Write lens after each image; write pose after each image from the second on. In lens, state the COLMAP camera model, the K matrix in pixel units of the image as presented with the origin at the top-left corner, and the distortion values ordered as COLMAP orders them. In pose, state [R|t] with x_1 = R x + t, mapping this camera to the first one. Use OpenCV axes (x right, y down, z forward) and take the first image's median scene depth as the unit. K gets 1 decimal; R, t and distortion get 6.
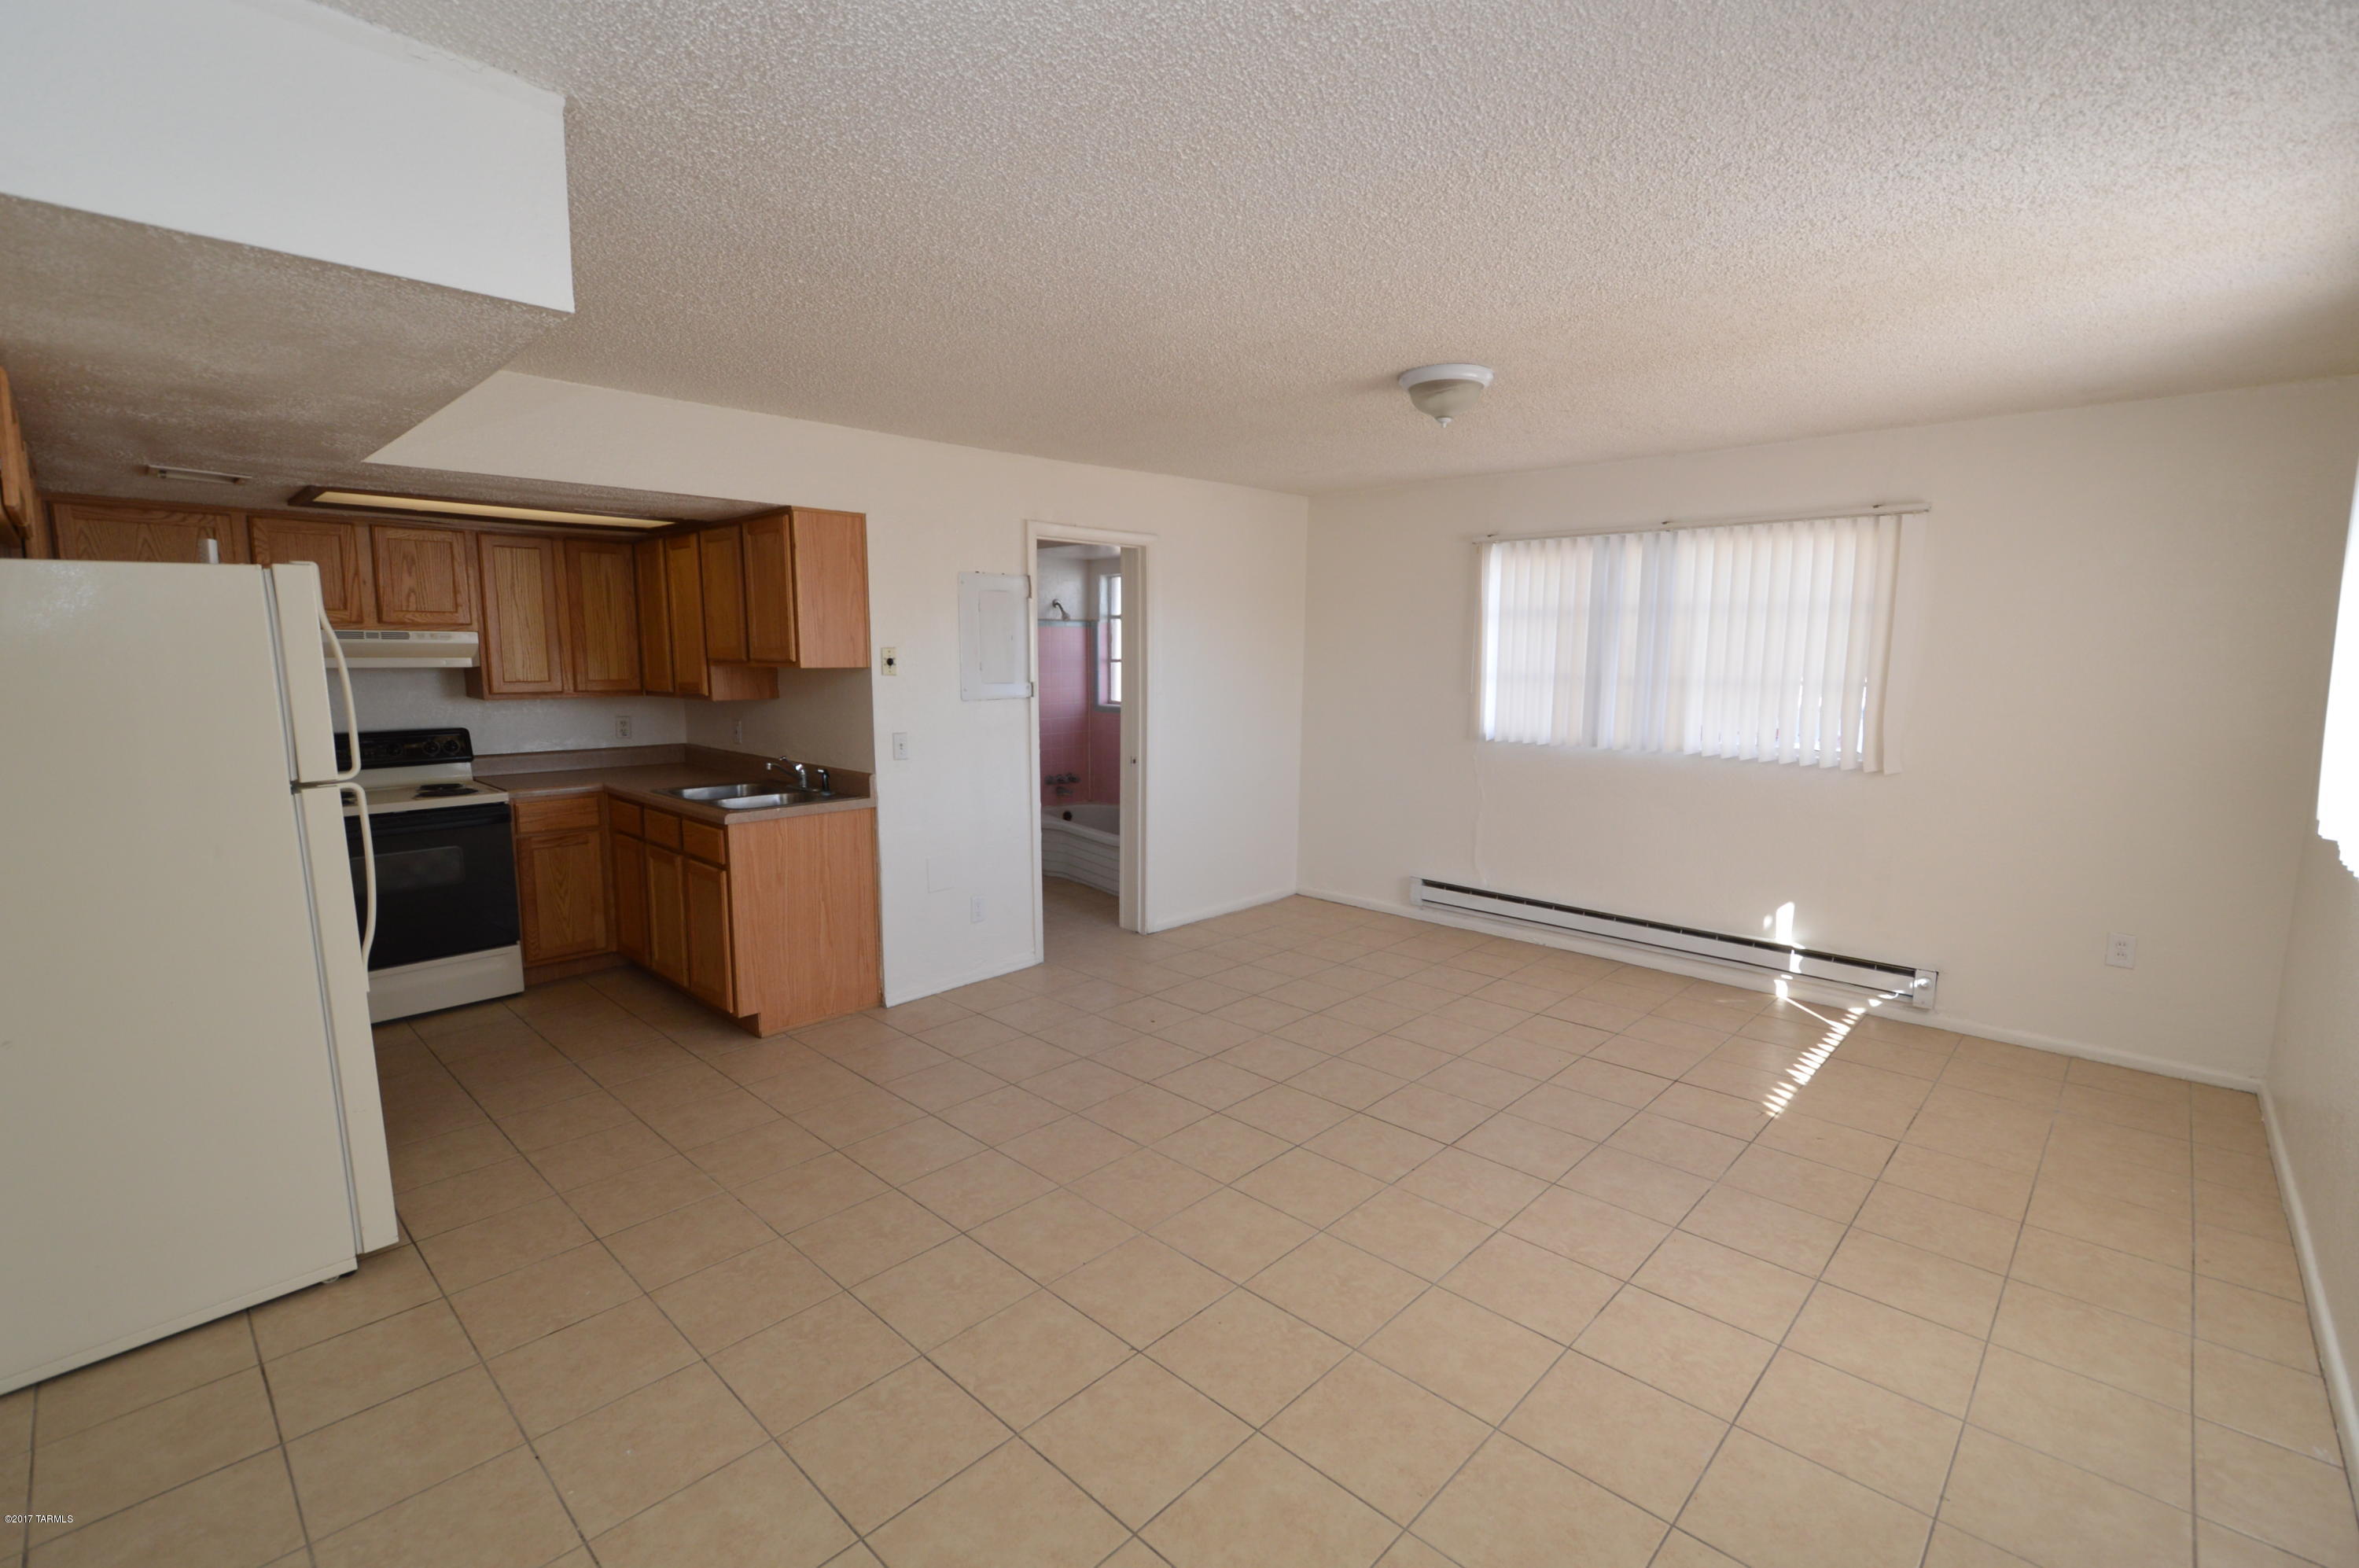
lens RADIAL K [[1047.9, 0, 1179.5], [0, 1047.9, 784.0], [0, 0, 1]] dist [-0.000212, -0.000204]
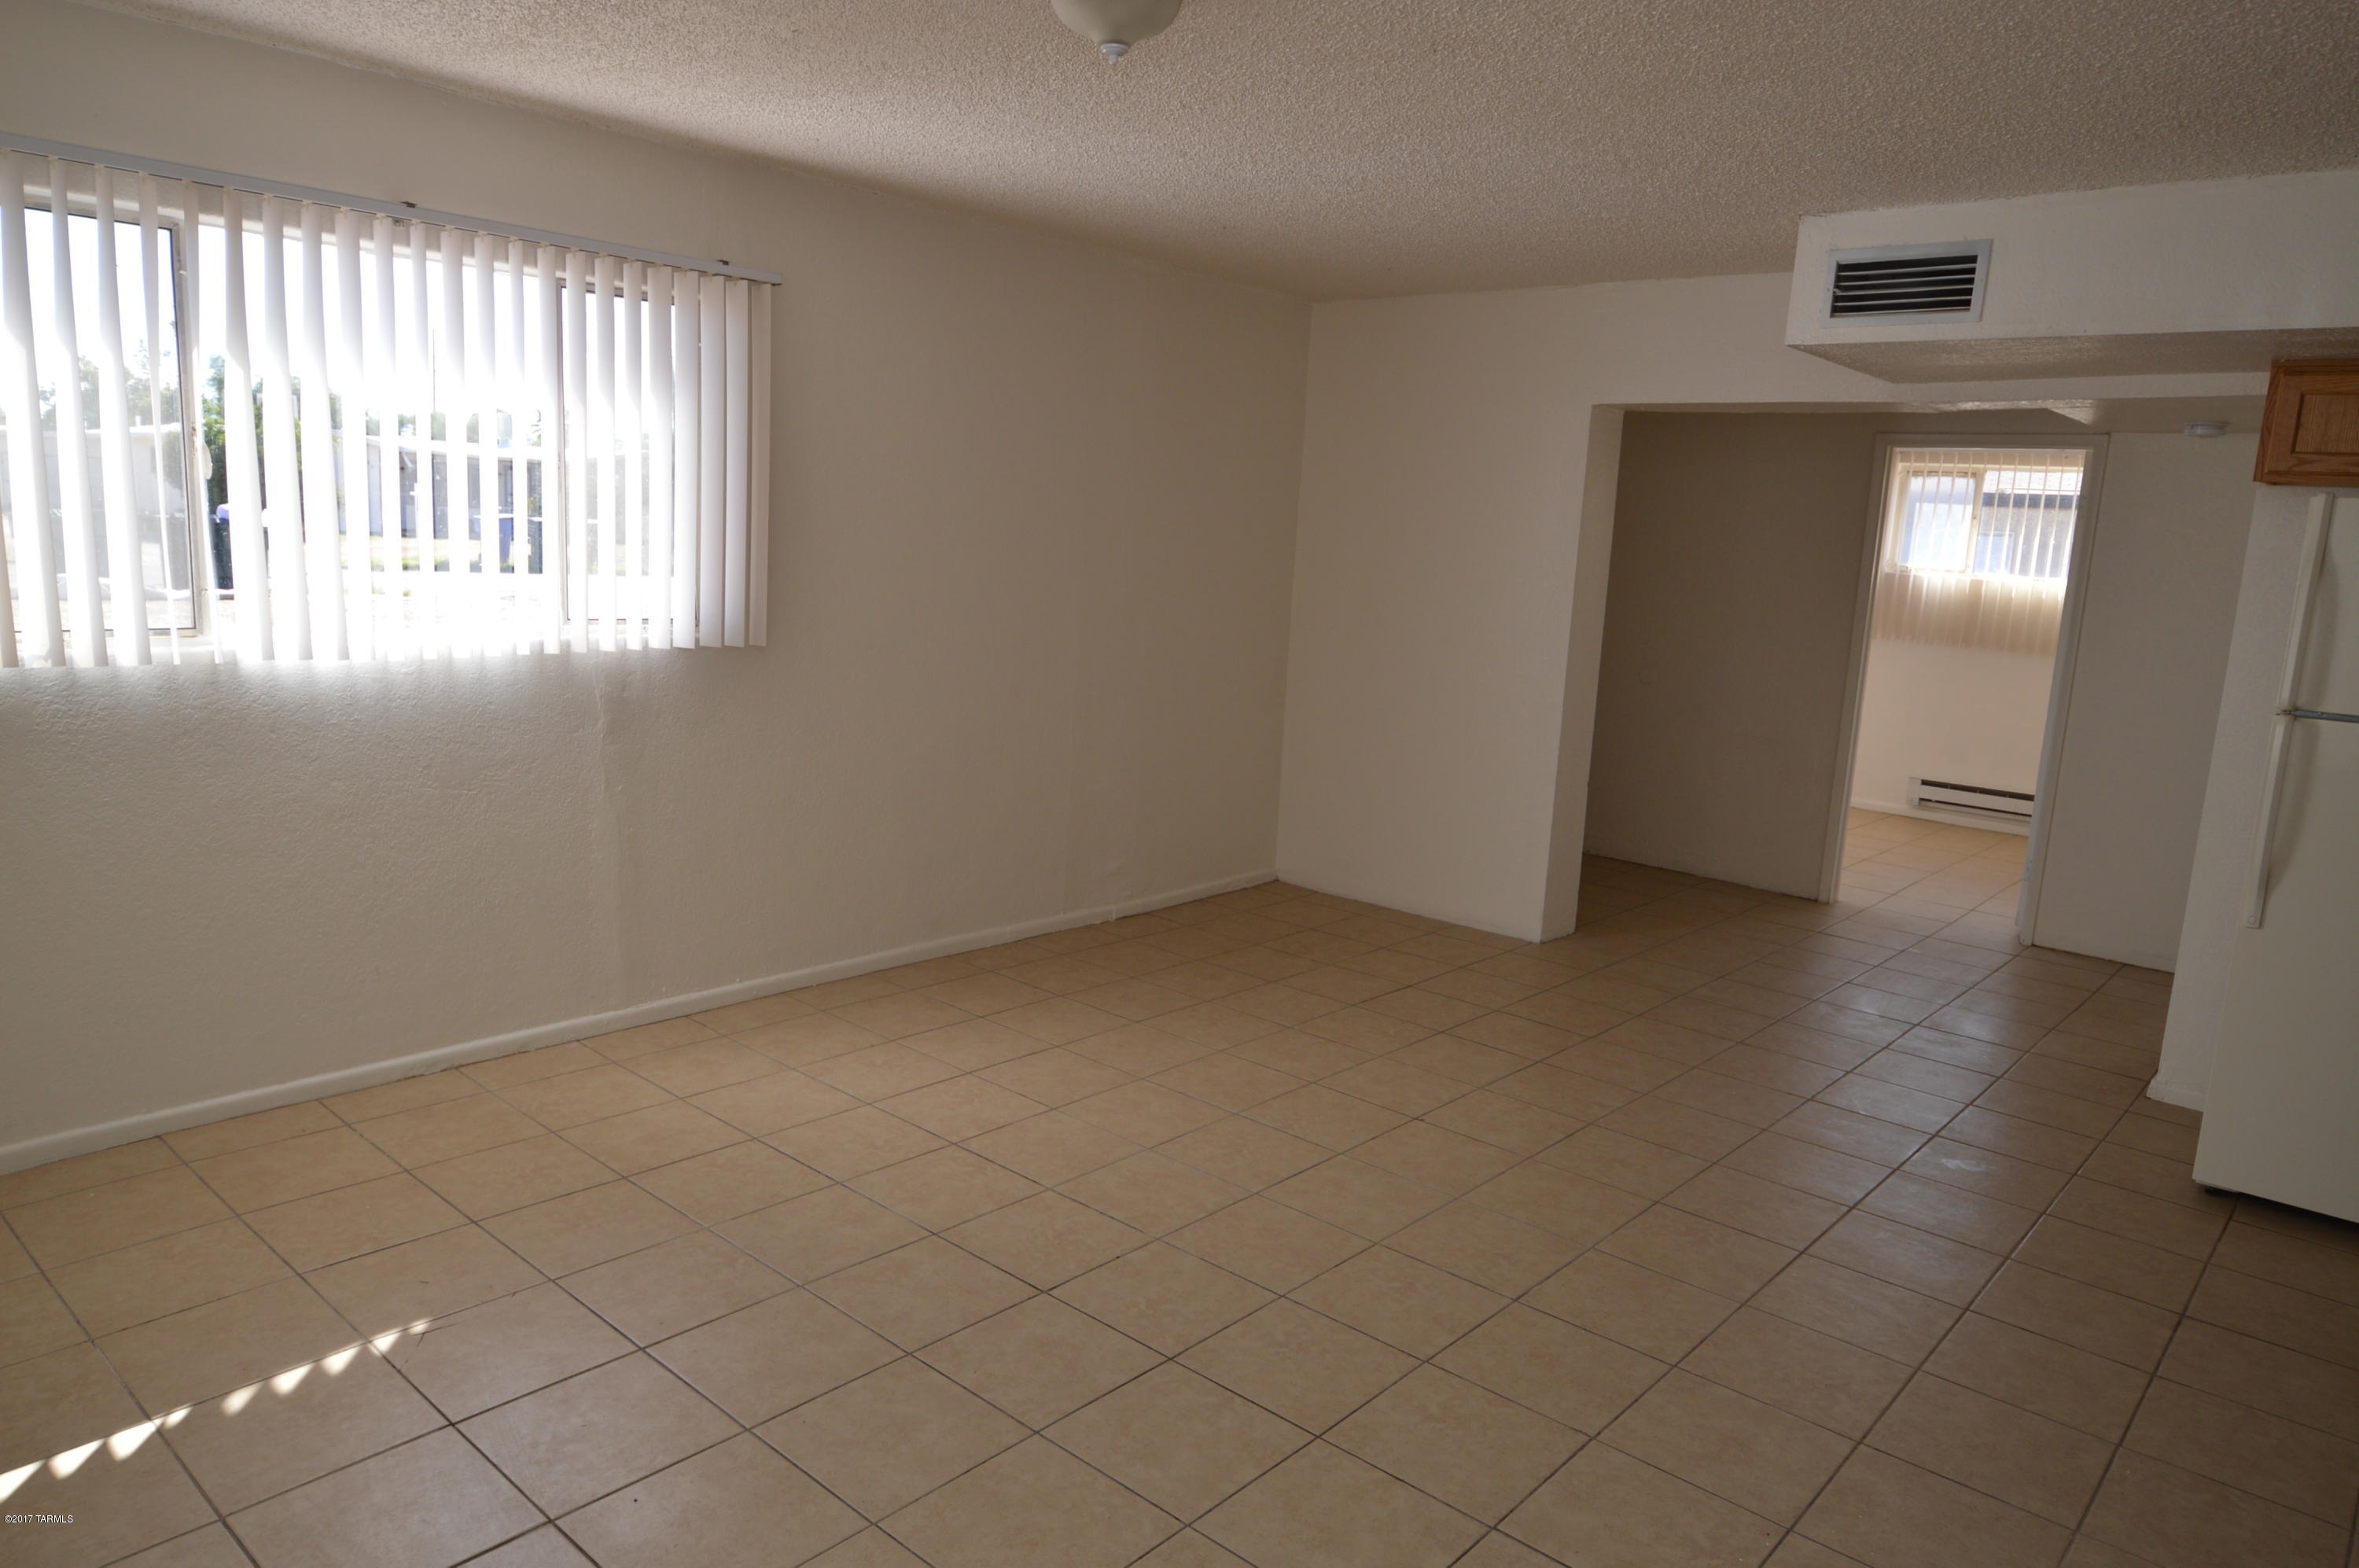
lens RADIAL K [[1521.7, 0, 1179.5], [0, 1521.7, 784.0], [0, 0, 1]] dist [-0.002506, -0.001360]
pose [[-0.997610, -0.048073, -0.049635, 0.085310], [-0.060675, 0.953150, 0.296349, -0.081796], [0.033063, 0.298653, -0.953789, 0.645909]]
